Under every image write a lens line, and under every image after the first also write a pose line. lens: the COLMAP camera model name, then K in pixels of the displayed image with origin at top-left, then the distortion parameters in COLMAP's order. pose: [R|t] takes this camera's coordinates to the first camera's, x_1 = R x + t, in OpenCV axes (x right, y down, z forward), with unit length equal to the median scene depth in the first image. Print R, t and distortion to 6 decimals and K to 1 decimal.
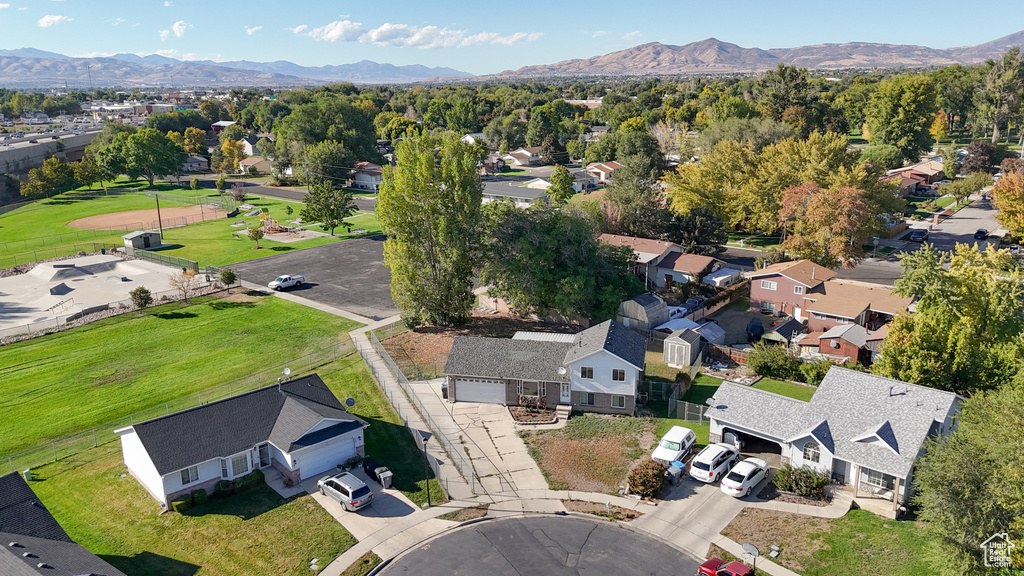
lens RADIAL K [[754.4, 0, 517.3], [0, 754.4, 286.8], [0, 0, 1]] dist [0.057504, -0.050382]
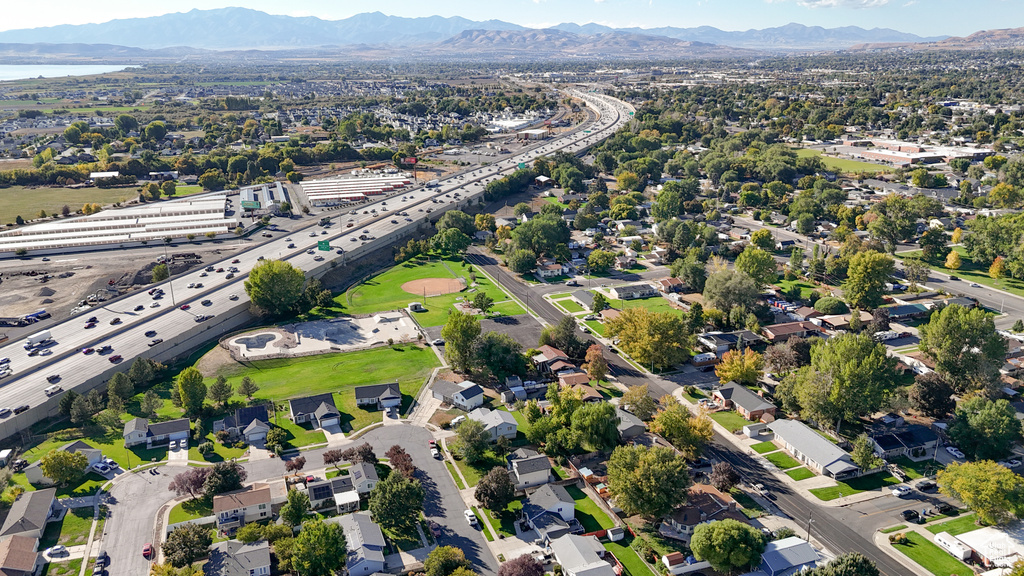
lens RADIAL K [[754.4, 0, 517.3], [0, 754.4, 286.8], [0, 0, 1]] dist [0.057504, -0.050382]
pose [[0.867968, 0.150686, -0.473207, 1.810141], [-0.130061, 0.988571, 0.076235, -0.669905], [0.479286, -0.004623, 0.877646, -1.907637]]
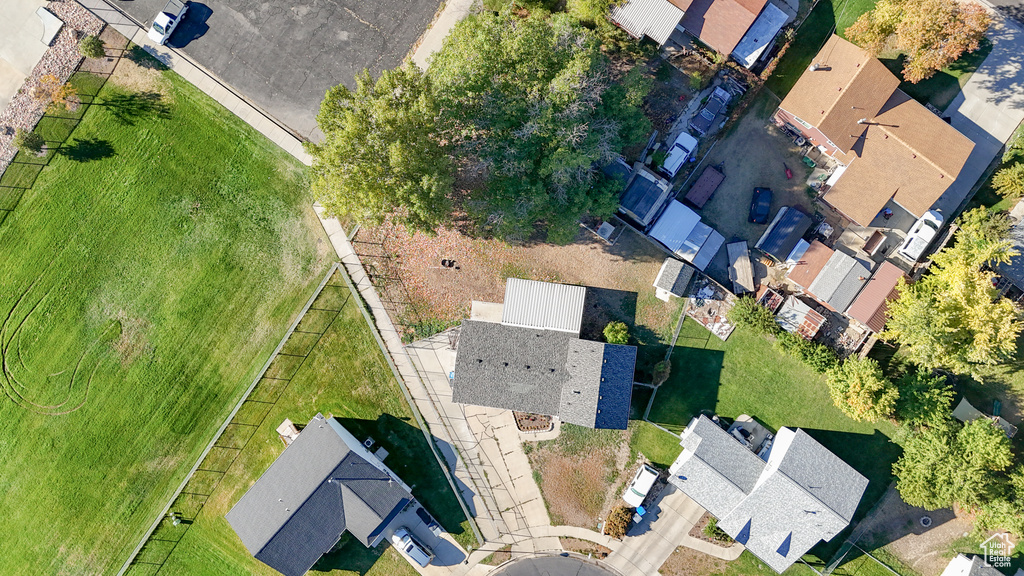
lens RADIAL K [[754.4, 0, 517.3], [0, 754.4, 286.8], [0, 0, 1]] dist [0.057504, -0.050382]
pose [[0.996804, -0.079805, 0.003499, 0.007412], [0.018259, 0.270267, 0.962612, -0.945211], [-0.077767, -0.959472, 0.270860, 0.784115]]
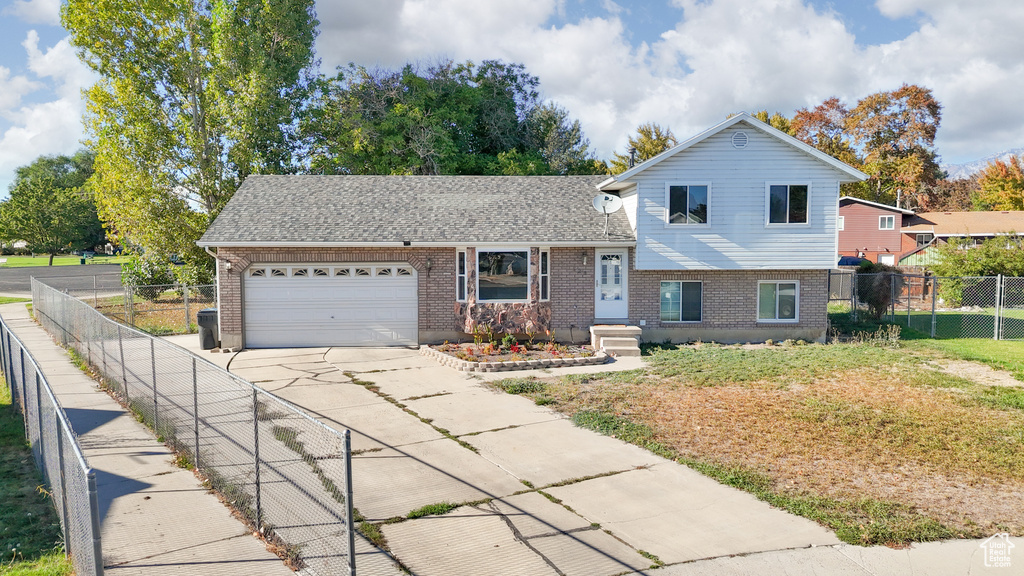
lens RADIAL K [[777.7, 0, 524.4], [0, 777.7, 289.2], [0, 0, 1]] dist [0.090627, 0.001059]
pose [[0.971567, -0.015886, 0.236232, -0.044309], [0.060447, 0.981325, -0.182614, 0.180858], [-0.228920, 0.191701, 0.954383, 0.634738]]
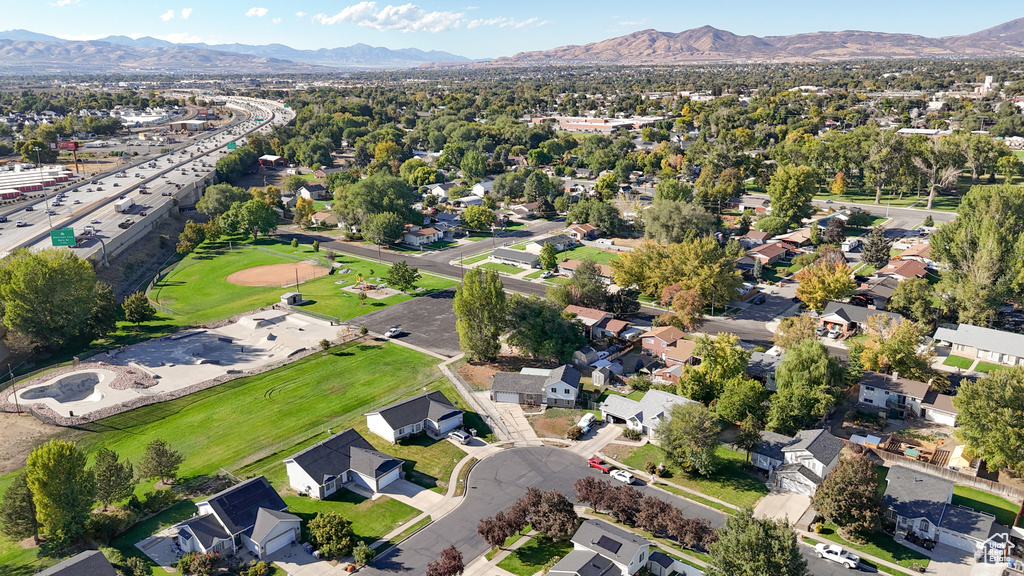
lens RADIAL K [[754.4, 0, 517.3], [0, 754.4, 286.8], [0, 0, 1]] dist [0.057504, -0.050382]
pose [[0.999972, 0.003230, 0.006786, -0.033640], [-0.003361, 0.999808, 0.019300, -0.222546], [-0.006723, -0.019323, 0.999791, -1.181249]]
